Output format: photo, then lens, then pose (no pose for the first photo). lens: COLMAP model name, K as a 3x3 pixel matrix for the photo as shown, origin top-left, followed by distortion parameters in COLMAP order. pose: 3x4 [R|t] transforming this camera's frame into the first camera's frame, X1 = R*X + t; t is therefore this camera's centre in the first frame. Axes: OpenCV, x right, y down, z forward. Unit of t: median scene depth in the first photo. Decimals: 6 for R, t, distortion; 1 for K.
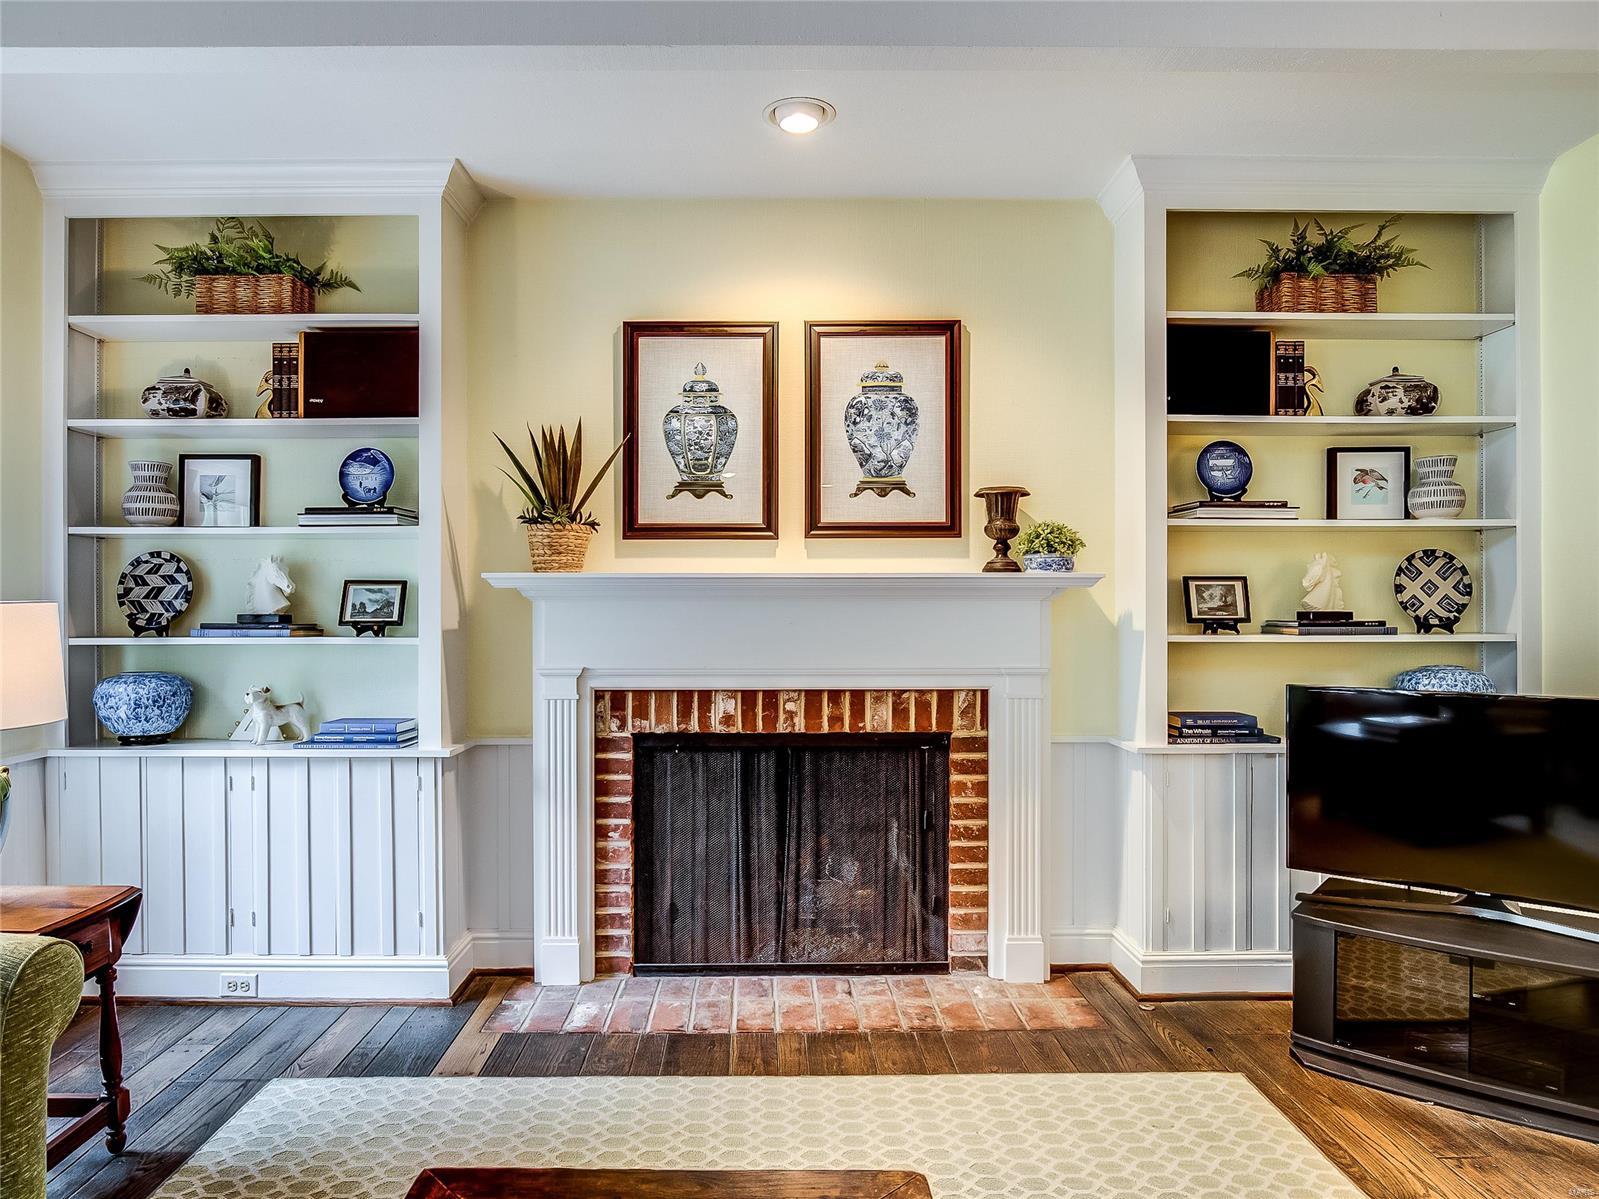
lens RADIAL K [[990.5, 0, 800.6], [0, 990.5, 609.4], [0, 0, 1]] dist [-0.020355, 0.000743]
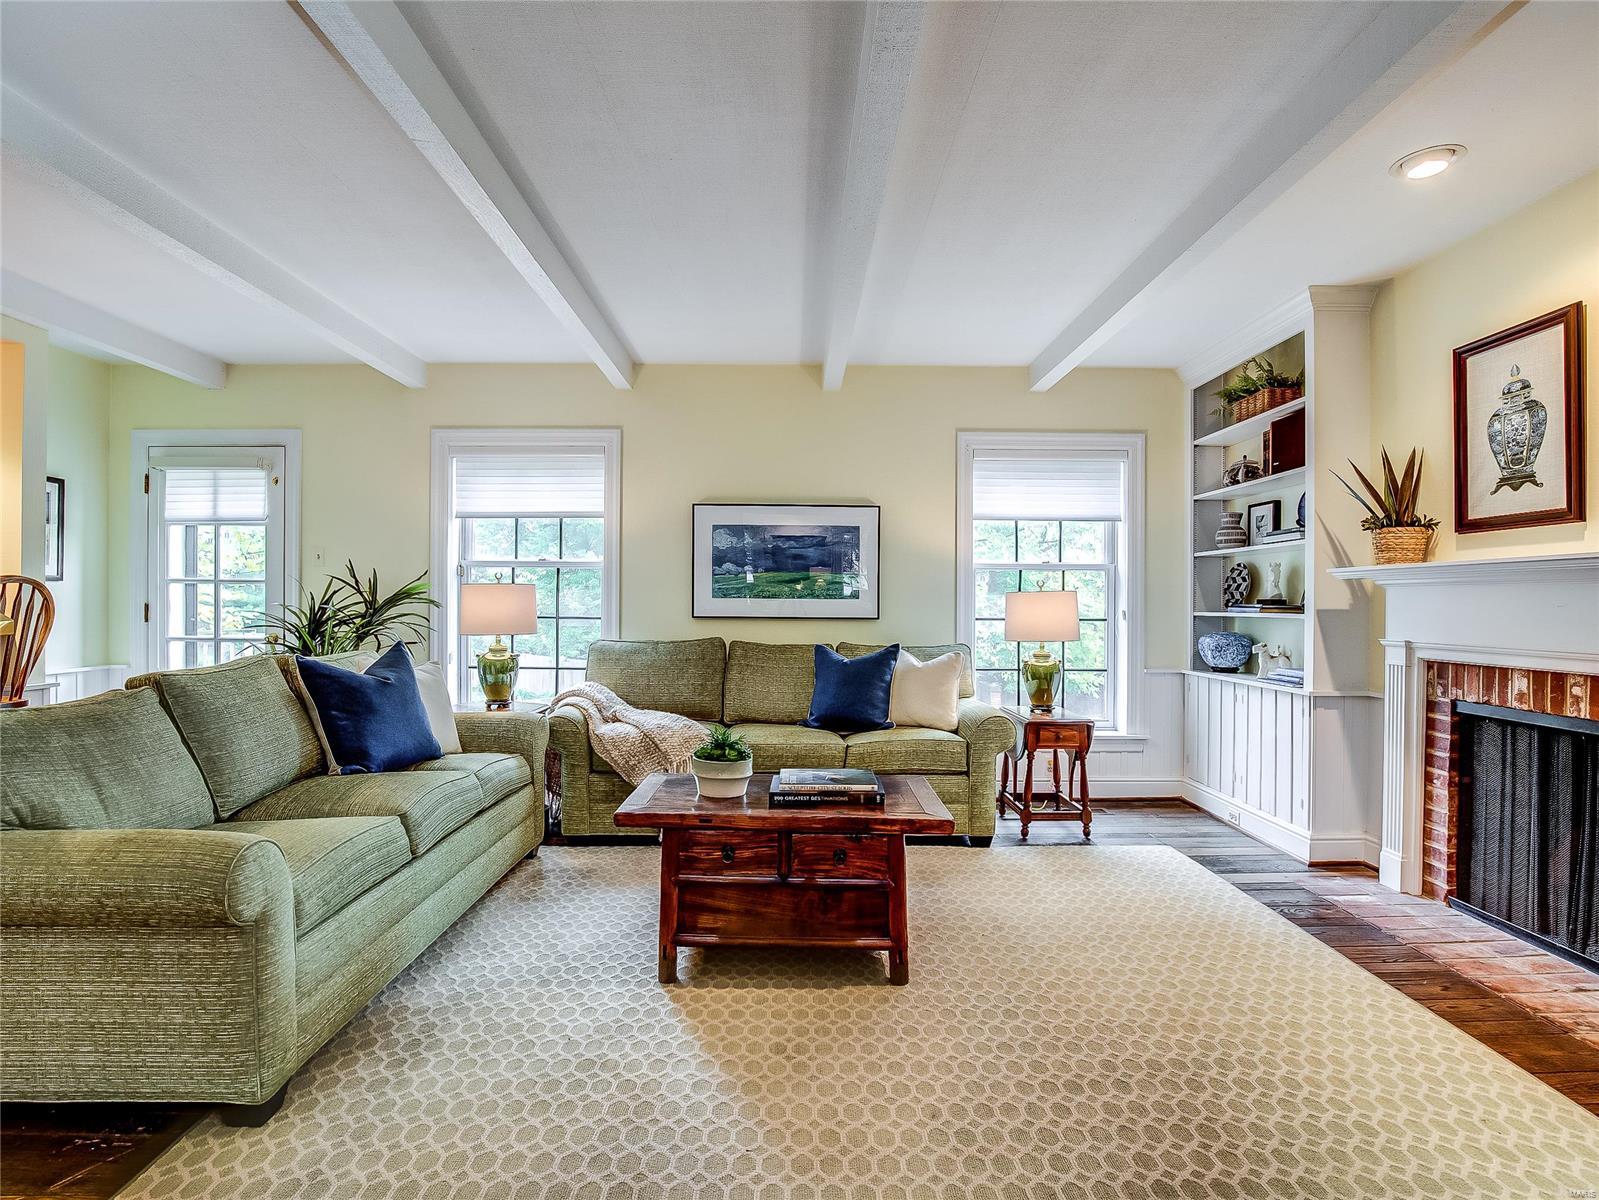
lens RADIAL K [[860.4, 0, 798.6], [0, 860.4, 600.5], [0, 0, 1]] dist [-0.027808, 0.001350]
pose [[-0.003851, -0.001924, -0.999991, 0.840688], [-0.001745, 0.999997, -0.001917, 0.010864], [0.999991, 0.001737, -0.003854, 0.229887]]
